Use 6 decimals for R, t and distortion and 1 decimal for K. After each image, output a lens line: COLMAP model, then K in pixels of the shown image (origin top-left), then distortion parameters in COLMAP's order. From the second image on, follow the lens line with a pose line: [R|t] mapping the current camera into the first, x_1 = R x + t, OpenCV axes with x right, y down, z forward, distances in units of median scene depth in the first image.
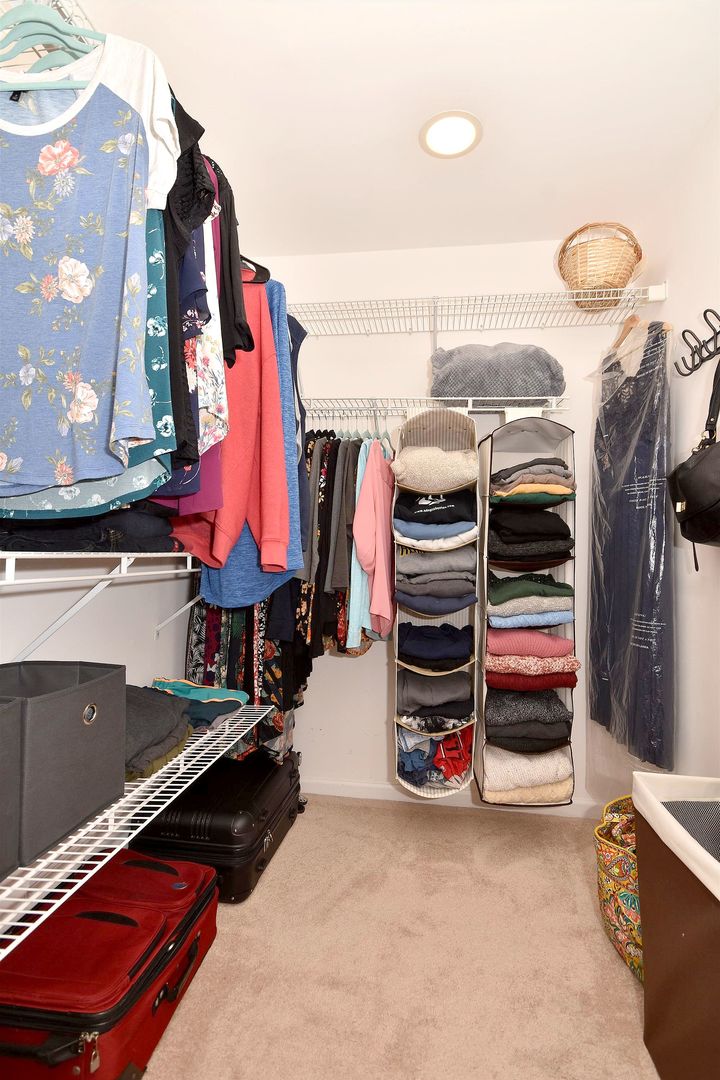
lens RADIAL K [[555.9, 0, 360.0], [0, 555.9, 540.0], [0, 0, 1]] dist [0.003326, 0.001297]
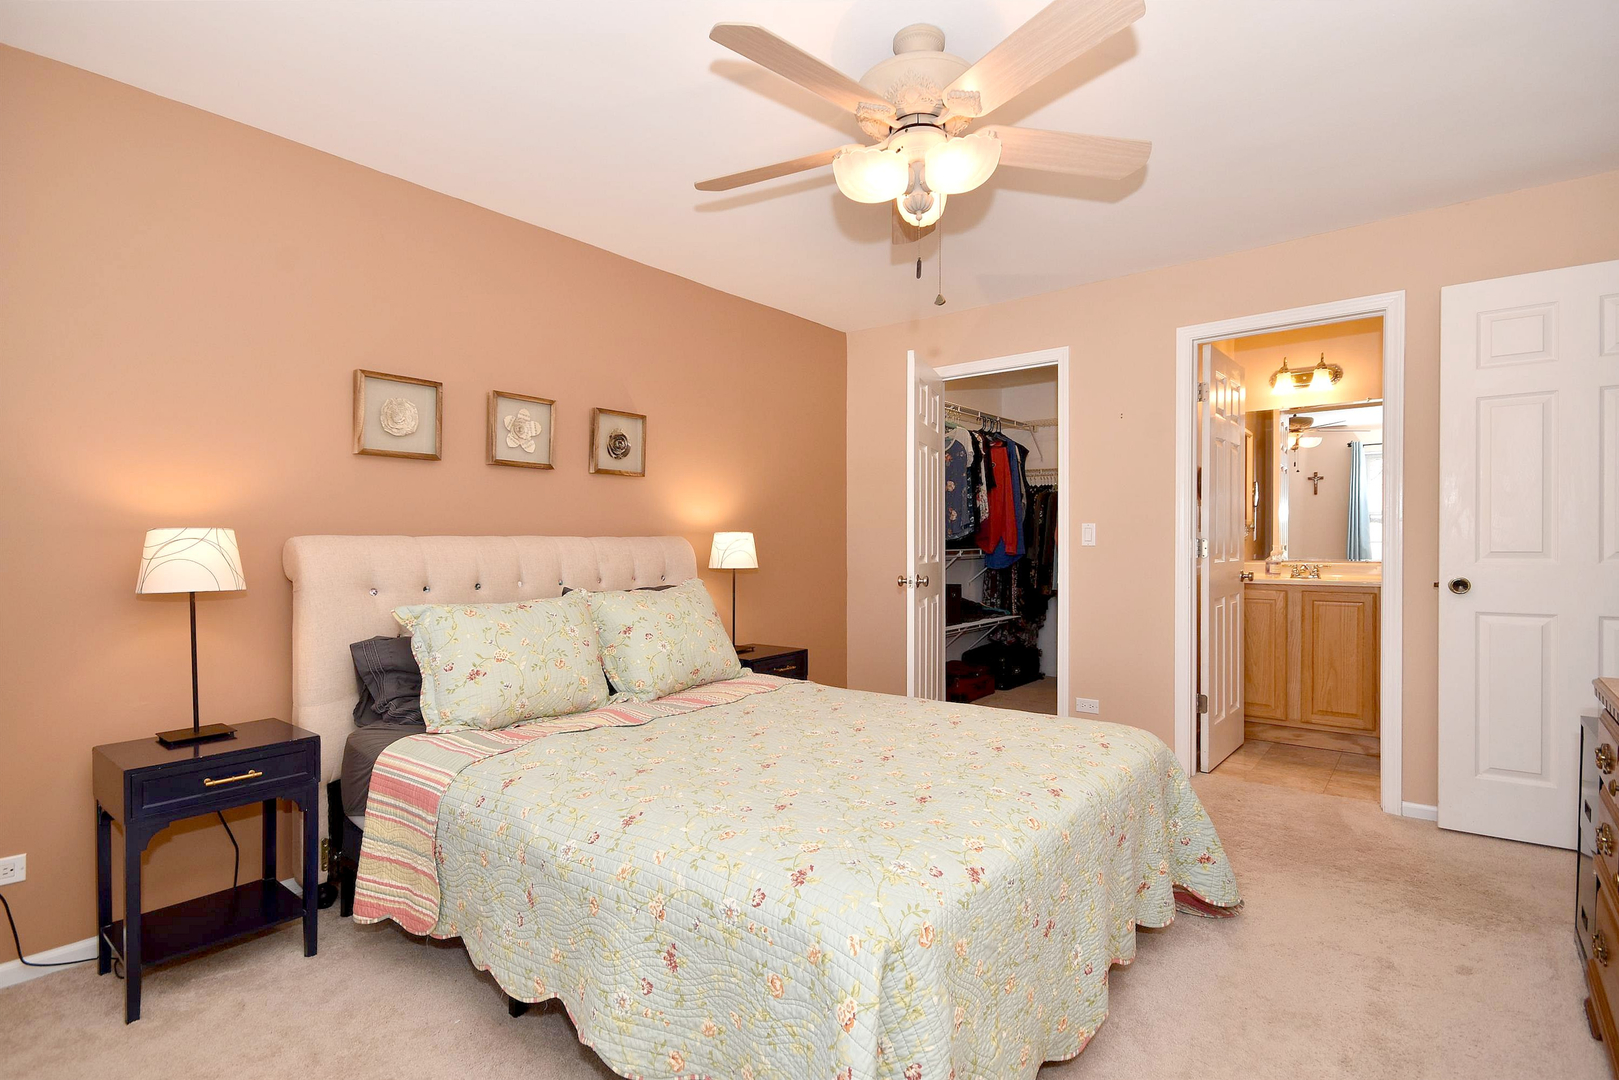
lens RADIAL K [[806.0, 0, 809.5], [0, 806.0, 540.0], [0, 0, 1]] dist [0.000264, 0.000031]
pose [[0.863628, -0.013179, -0.503958, 1.222656], [0.026511, 0.999462, 0.019295, -0.148536], [0.503433, -0.030025, 0.863513, -3.605195]]
